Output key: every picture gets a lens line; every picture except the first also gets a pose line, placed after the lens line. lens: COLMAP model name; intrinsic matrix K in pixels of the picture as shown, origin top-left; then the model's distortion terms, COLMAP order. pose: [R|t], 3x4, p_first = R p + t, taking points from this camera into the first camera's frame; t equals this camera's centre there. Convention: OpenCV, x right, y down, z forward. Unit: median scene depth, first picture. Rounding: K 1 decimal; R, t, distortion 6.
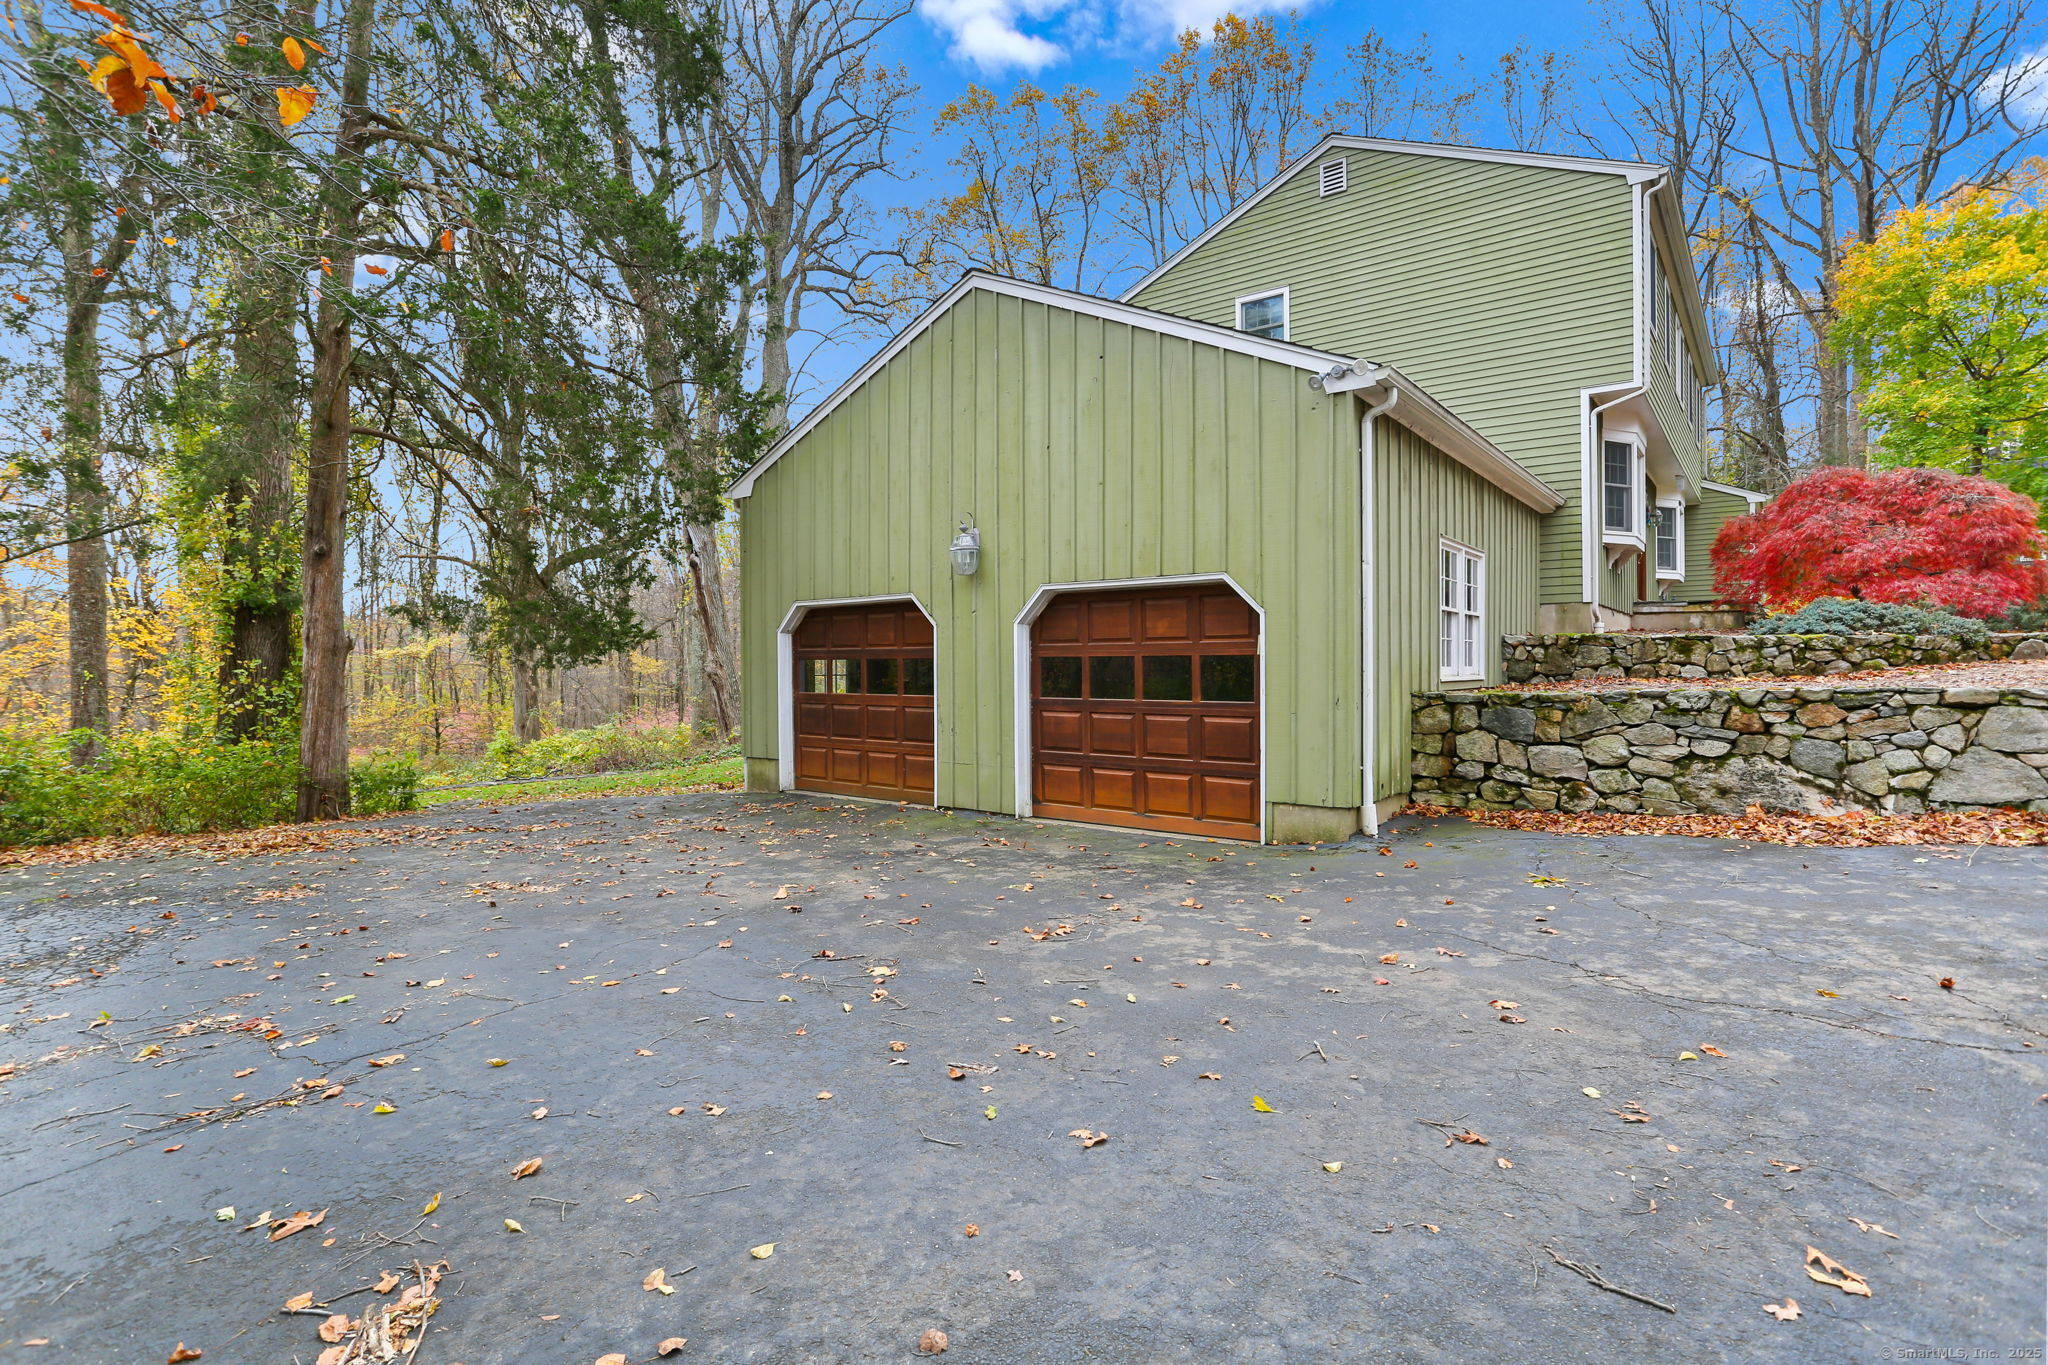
lens RADIAL K [[976.8, 0, 1013.9], [0, 976.8, 680.6], [0, 0, 1]] dist [-0.028486, 0.008575]
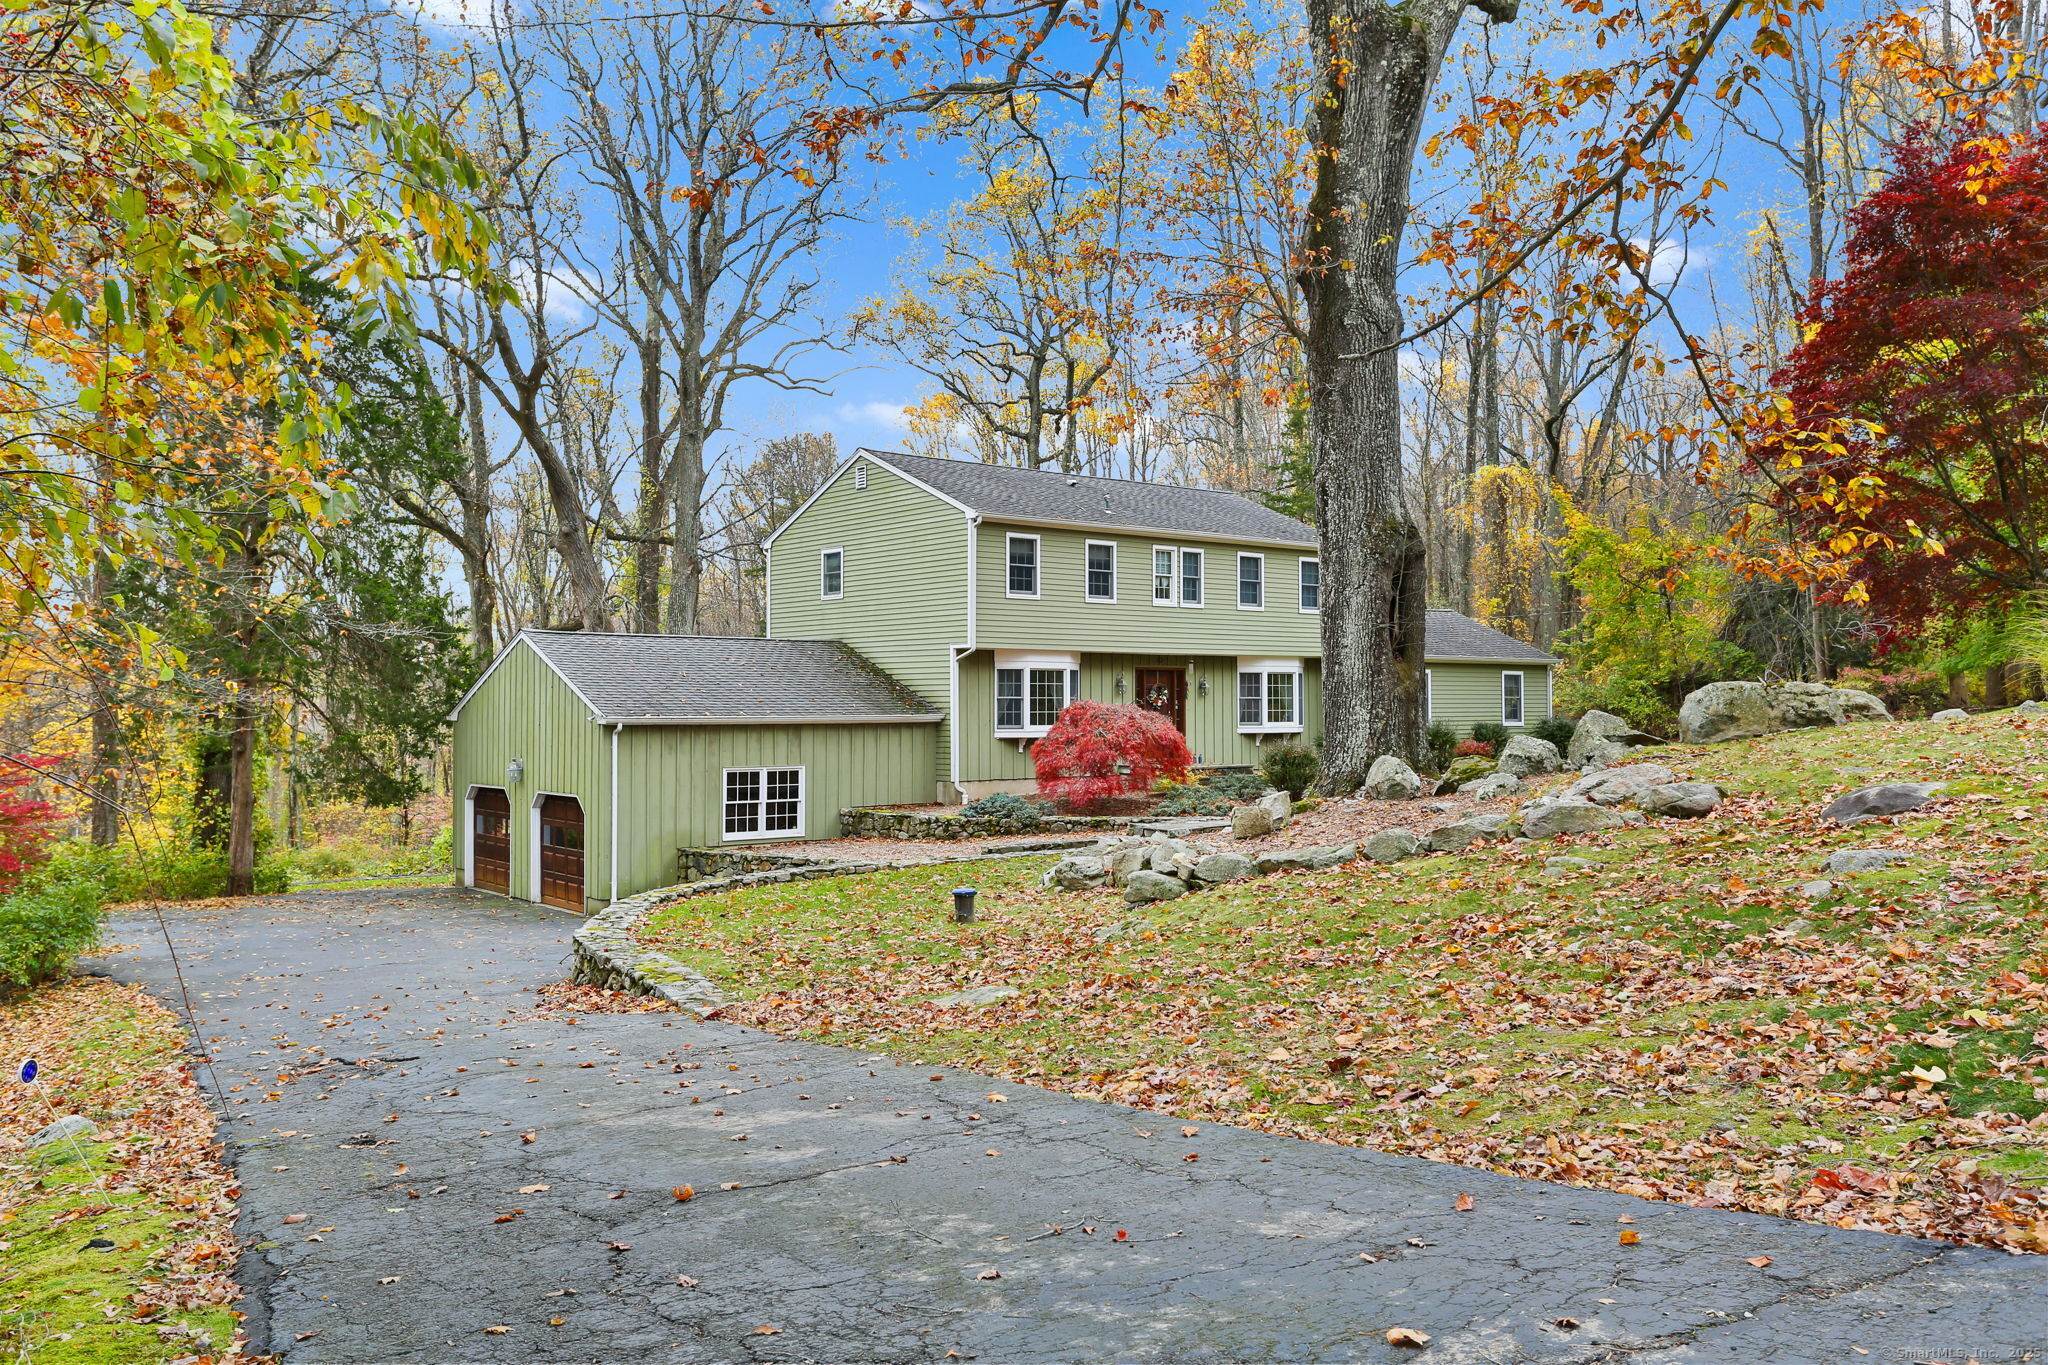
lens RADIAL K [[1592.4, 0, 1030.7], [0, 1592.4, 688.0], [0, 0, 1]] dist [-0.014651, -0.013339]
pose [[0.977055, 0.001462, -0.212980, 1.613528], [-0.006574, 0.999707, -0.023297, -0.221028], [0.212884, 0.024162, 0.976779, -1.887462]]
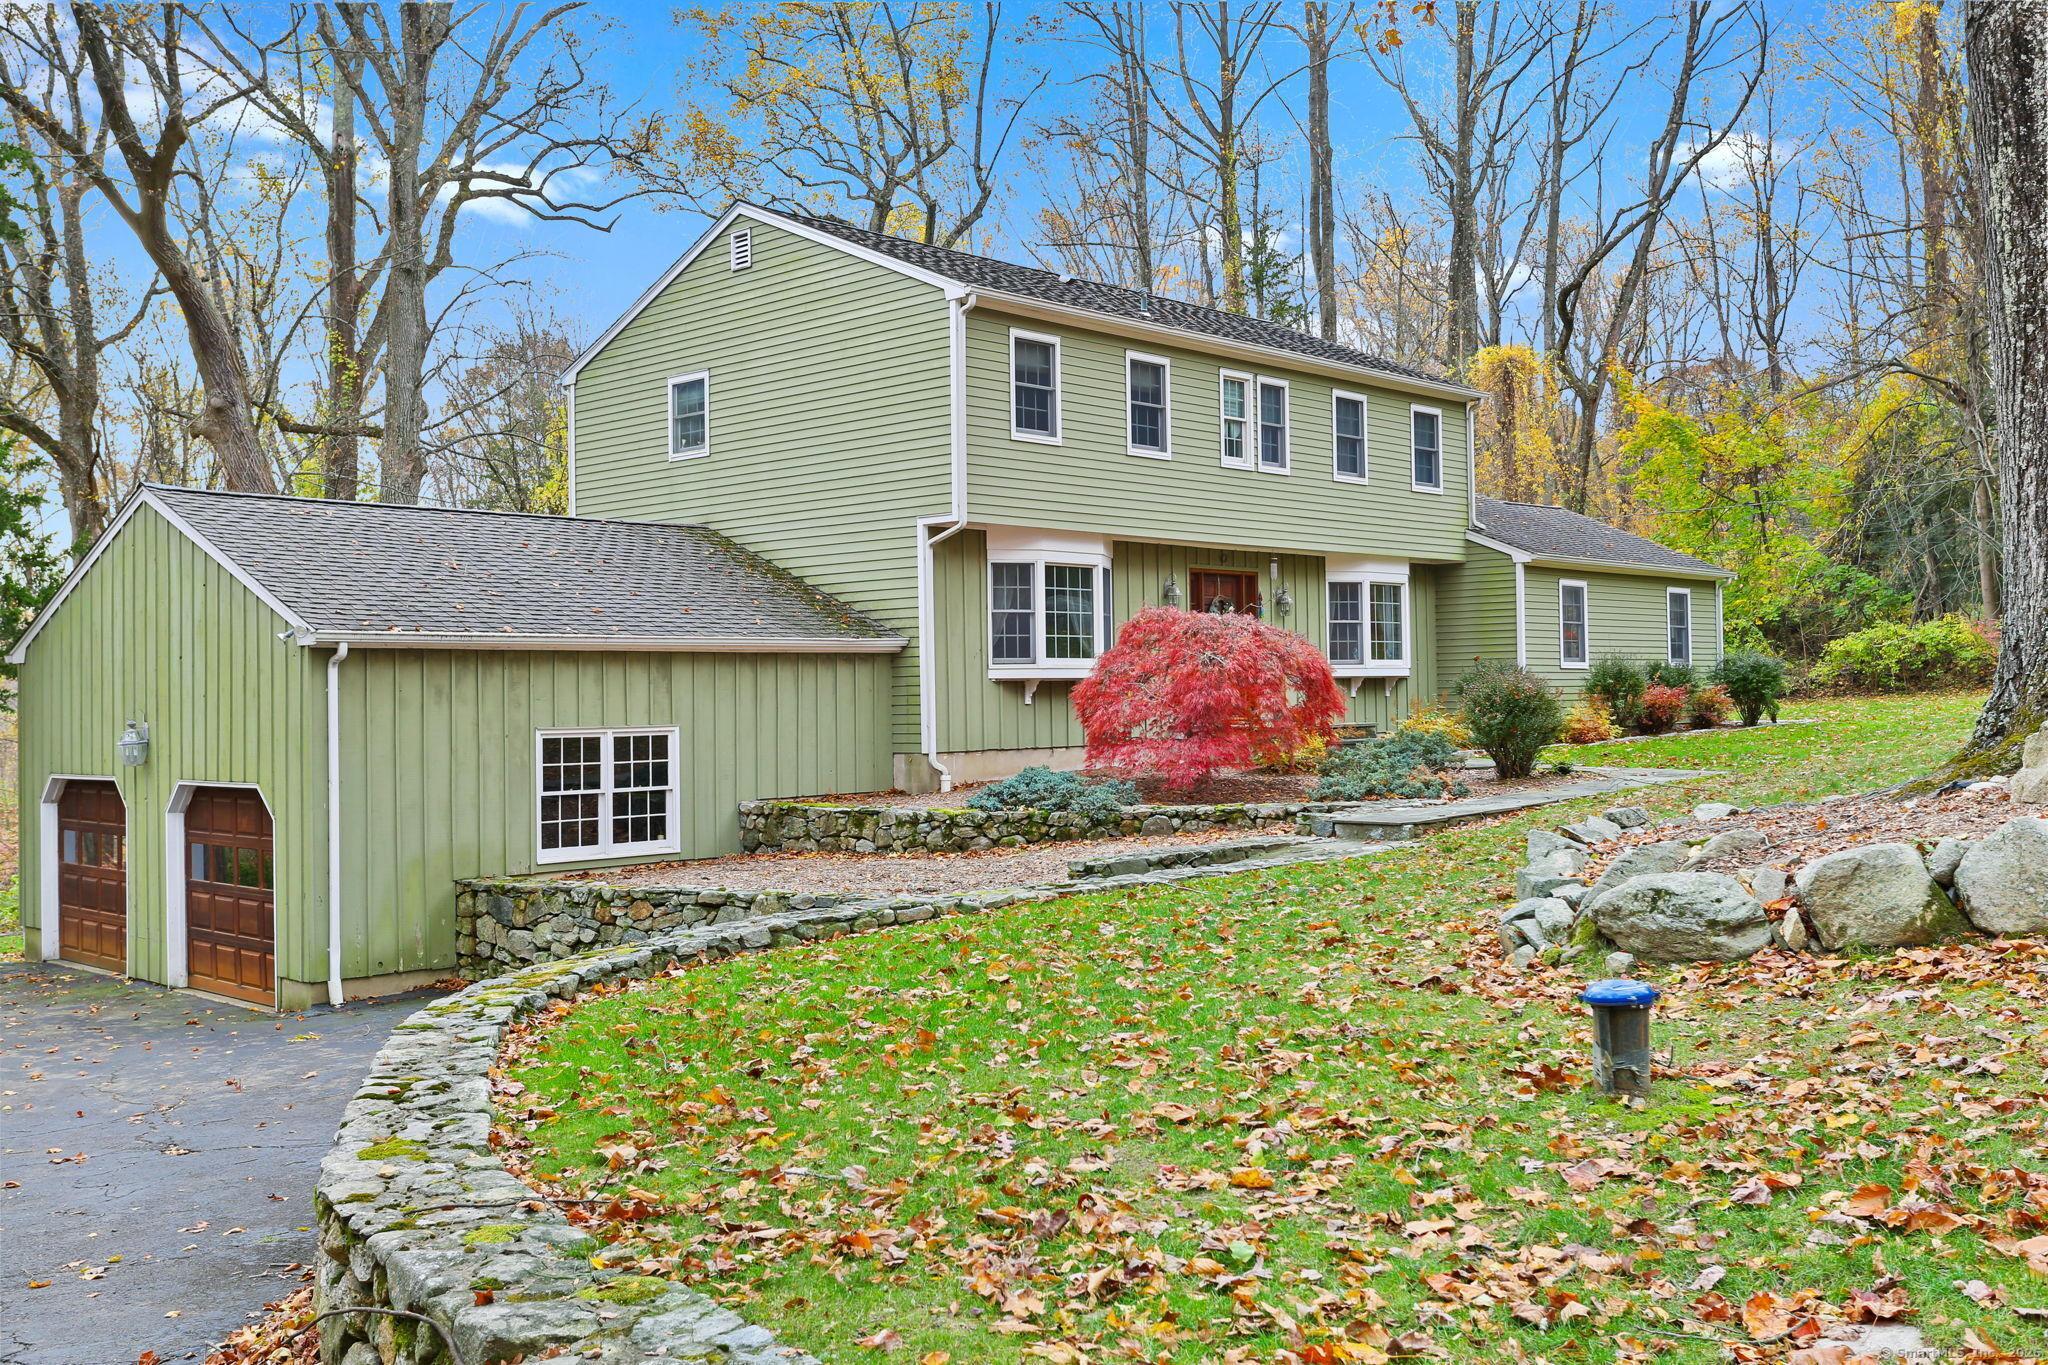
lens RADIAL K [[1855.3, 0, 1025.6], [0, 1855.3, 679.4], [0, 0, 1]] dist [-0.005143, 0.000000]
pose [[0.996329, -0.011052, -0.084896, 1.070383], [0.009095, 0.999685, -0.023402, -0.139434], [0.085128, 0.022544, 0.996115, -0.929814]]
